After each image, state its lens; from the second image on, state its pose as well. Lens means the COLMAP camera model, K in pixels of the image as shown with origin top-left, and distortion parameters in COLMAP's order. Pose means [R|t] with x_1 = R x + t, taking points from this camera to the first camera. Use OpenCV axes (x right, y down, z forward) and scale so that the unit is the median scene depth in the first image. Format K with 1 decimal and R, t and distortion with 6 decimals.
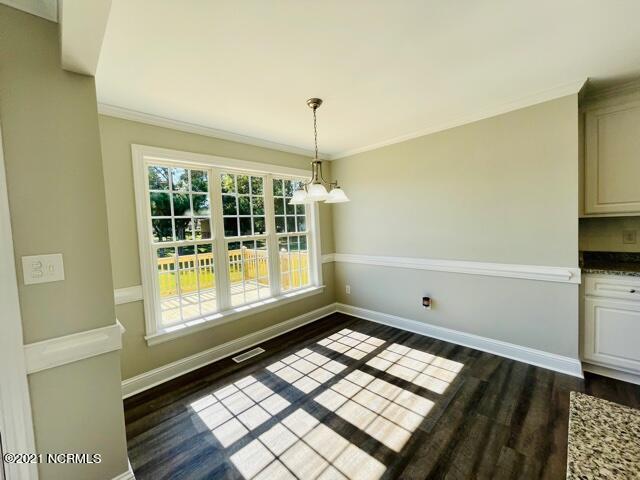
lens RADIAL K [[260.3, 0, 319.2], [0, 260.3, 237.8], [0, 0, 1]] dist [-0.002740, 0.000117]
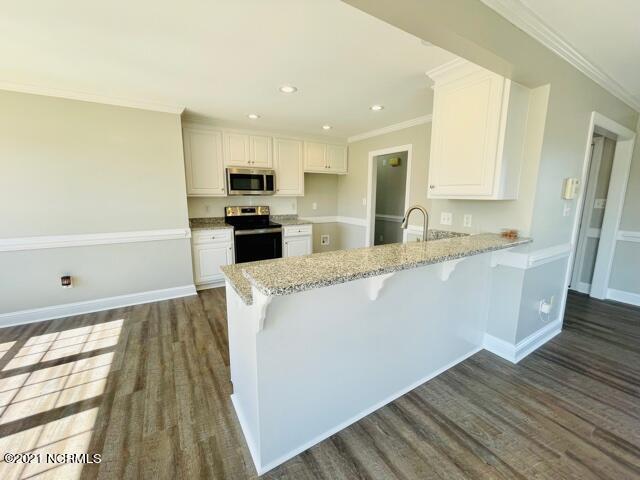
lens RADIAL K [[260.3, 0, 318.7], [0, 260.3, 239.0], [0, 0, 1]] dist [-0.002740, 0.000117]
pose [[0.241444, -0.117611, 0.963261, -0.353566], [0.033426, 0.993047, 0.112869, 0.028093], [-0.969839, 0.004946, 0.243697, -0.159444]]
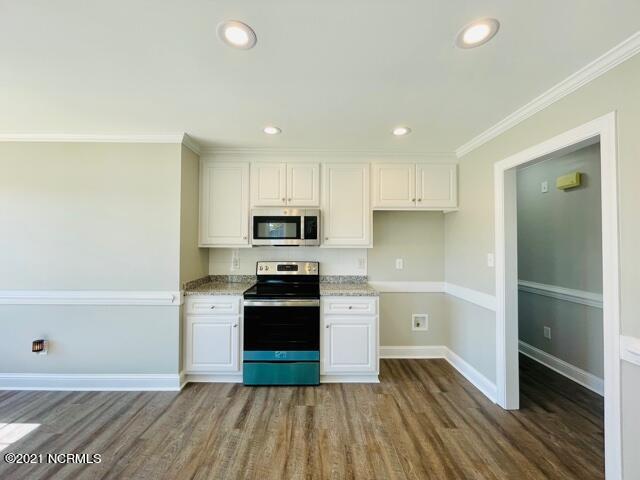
lens RADIAL K [[260.3, 0, 319.3], [0, 260.3, 237.7], [0, 0, 1]] dist [-0.002740, 0.000117]
pose [[0.698606, 0.064596, 0.712584, 0.587916], [-0.001241, 0.996024, -0.089074, -0.017294], [-0.715505, 0.061343, 0.695909, -0.250659]]
